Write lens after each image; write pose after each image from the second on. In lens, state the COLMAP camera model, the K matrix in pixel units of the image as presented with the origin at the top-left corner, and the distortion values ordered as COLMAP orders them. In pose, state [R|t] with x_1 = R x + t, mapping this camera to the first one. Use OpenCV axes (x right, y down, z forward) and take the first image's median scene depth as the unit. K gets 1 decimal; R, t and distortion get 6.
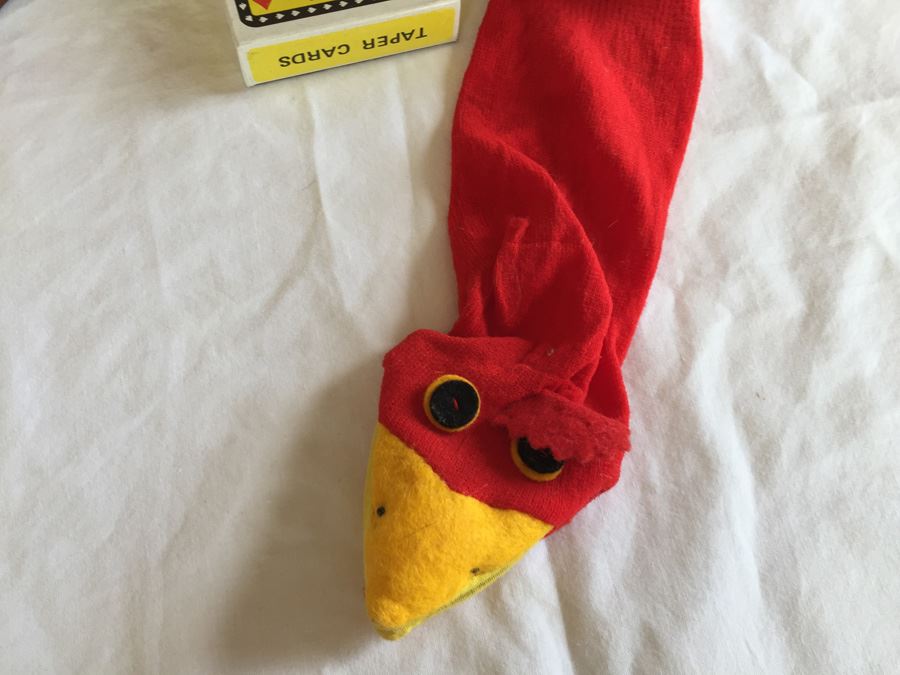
lens RADIAL K [[776.0, 0, 445.7], [0, 776.0, 336.3], [0, 0, 1]] dist [0.080631, -0.149148]
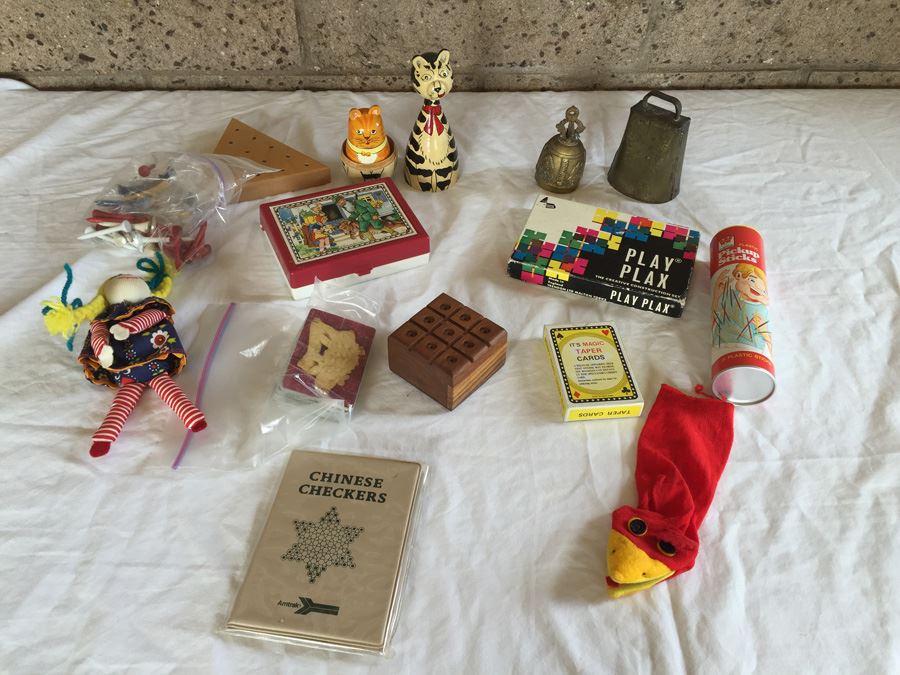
lens RADIAL K [[776.0, 0, 445.7], [0, 776.0, 336.3], [0, 0, 1]] dist [0.080631, -0.149148]
pose [[0.979980, 0.113156, -0.163815, -0.270160], [-0.174673, 0.883493, -0.434660, 0.775477], [0.095545, 0.454573, 0.885570, -1.838010]]
